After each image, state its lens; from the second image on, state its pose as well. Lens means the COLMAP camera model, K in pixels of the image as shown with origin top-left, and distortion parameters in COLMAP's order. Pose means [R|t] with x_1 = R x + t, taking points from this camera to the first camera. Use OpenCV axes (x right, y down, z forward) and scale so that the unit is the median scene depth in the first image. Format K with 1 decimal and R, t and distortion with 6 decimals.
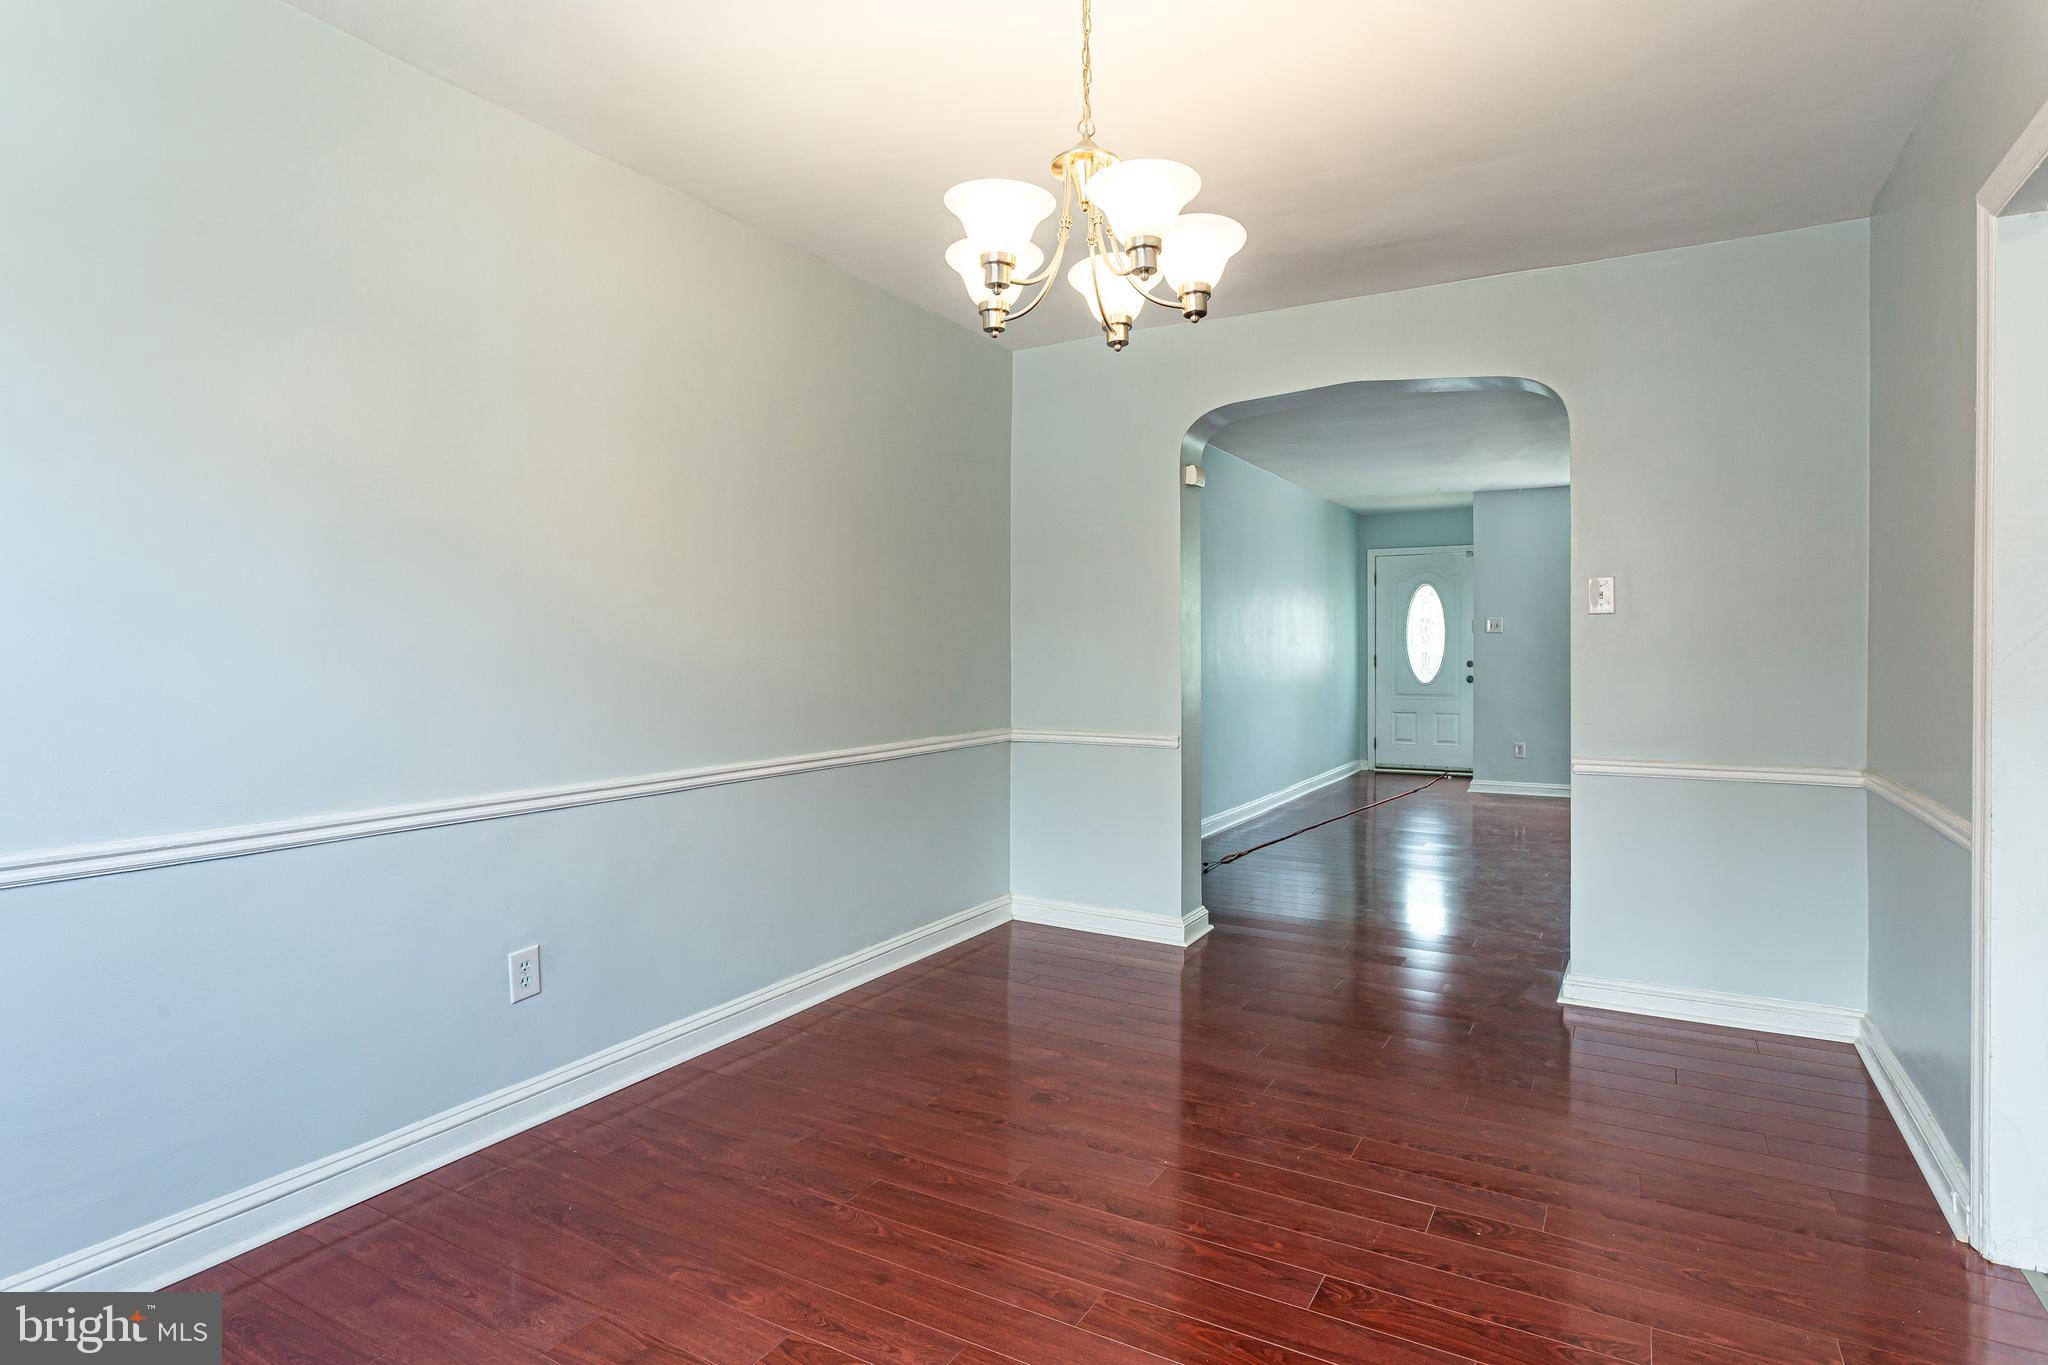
lens RADIAL K [[1094.2, 0, 1013.2], [0, 1094.2, 664.4], [0, 0, 1]] dist [-0.001196, 0.000257]
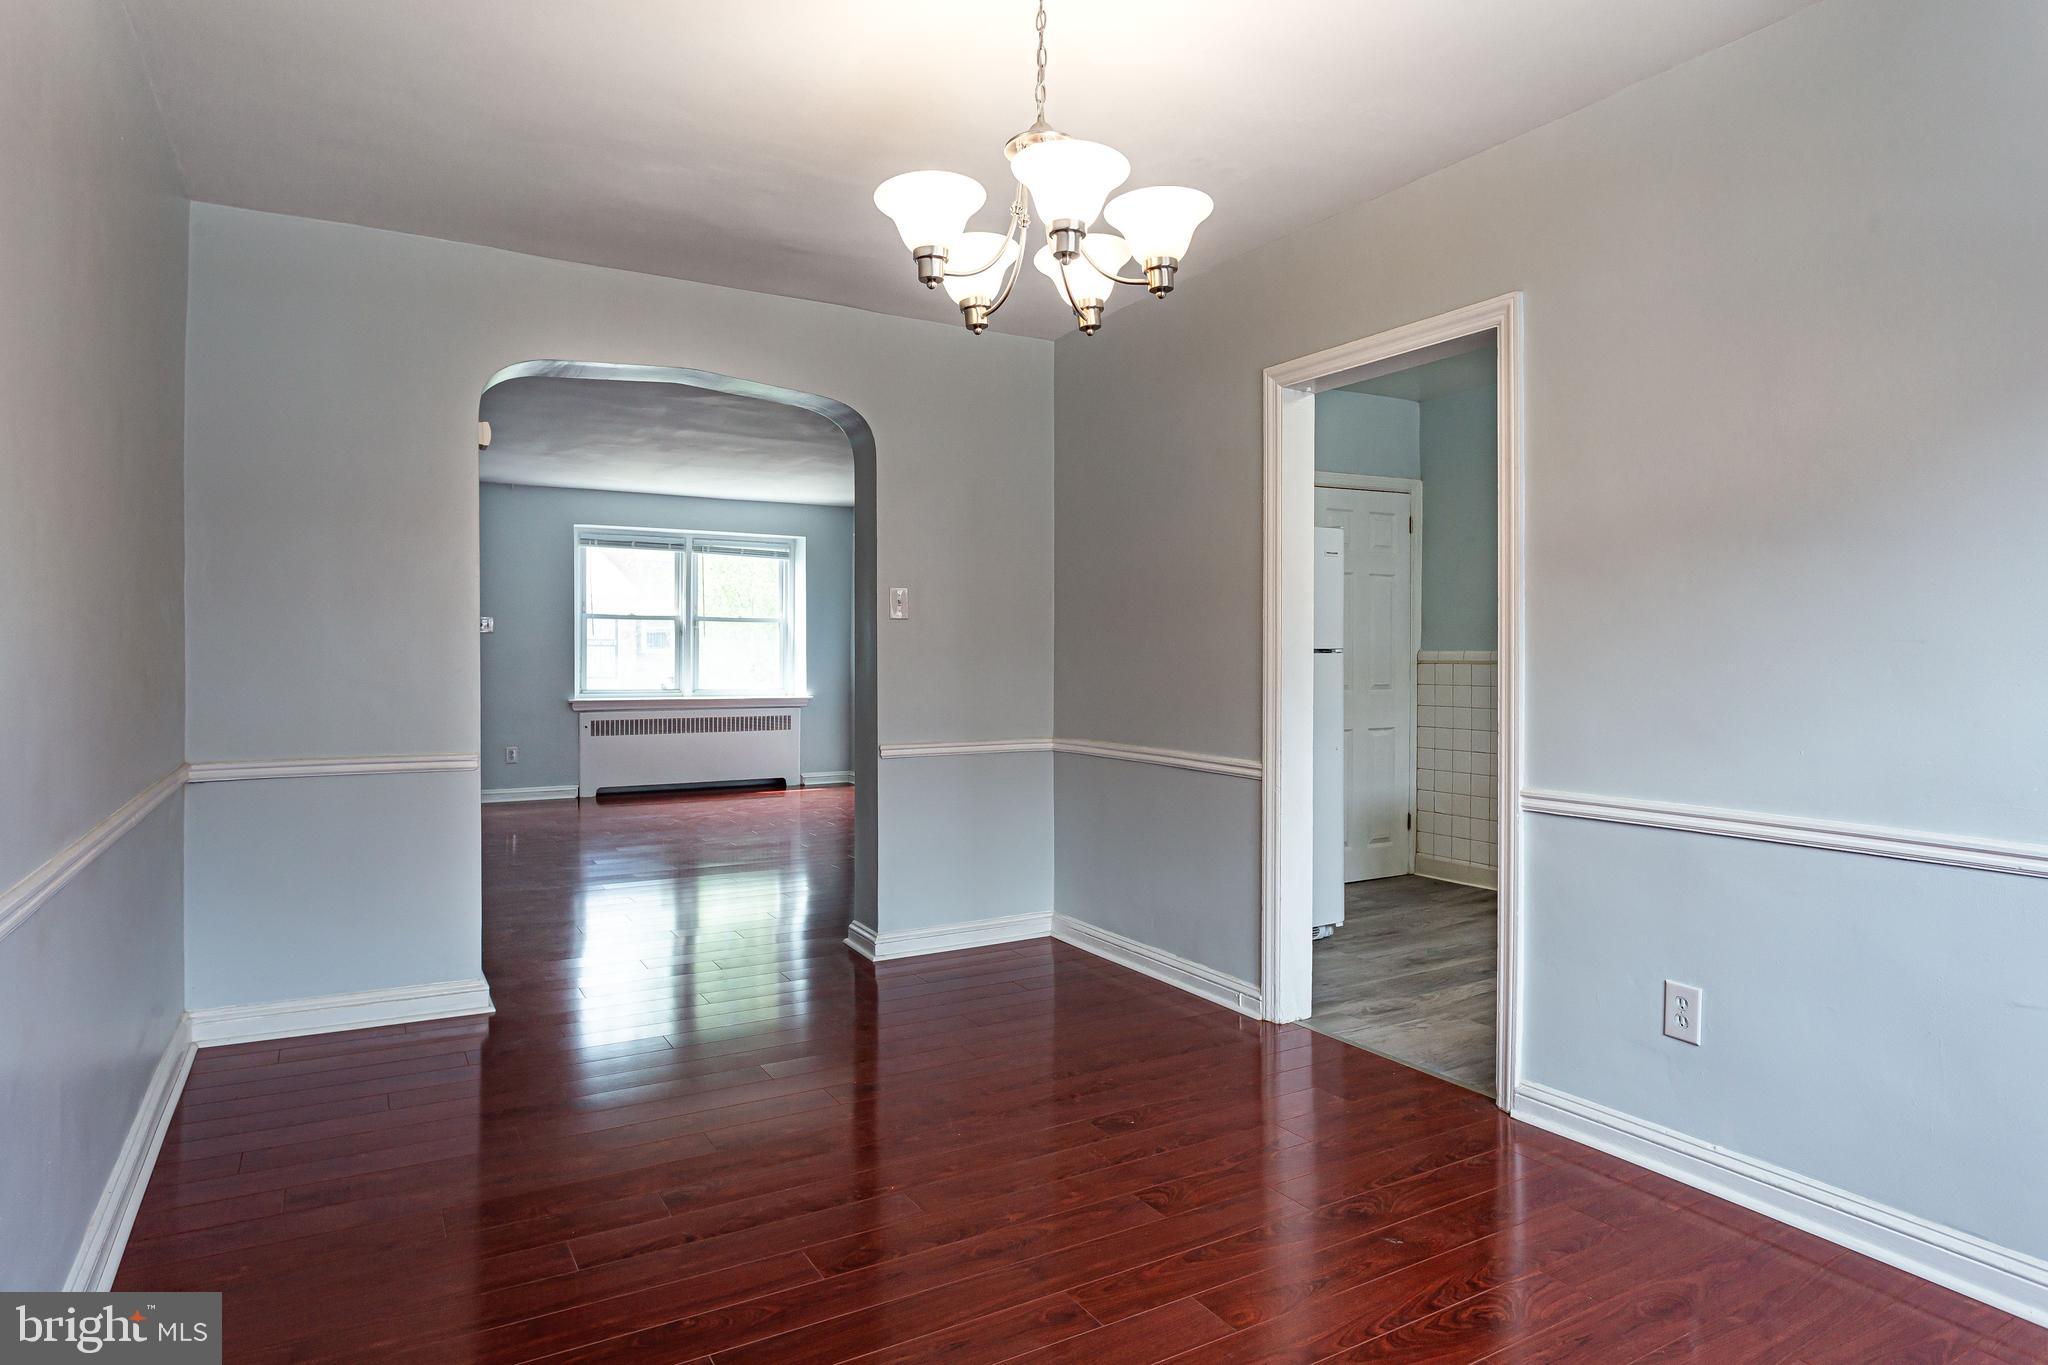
lens RADIAL K [[1152.2, 0, 996.2], [0, 1152.2, 665.3], [0, 0, 1]] dist [-0.007237, -0.000414]
pose [[0.498183, -0.005604, 0.867054, -0.527817], [0.006820, 0.999974, 0.002545, 0.000707], [-0.867045, 0.004645, 0.498208, 0.330814]]
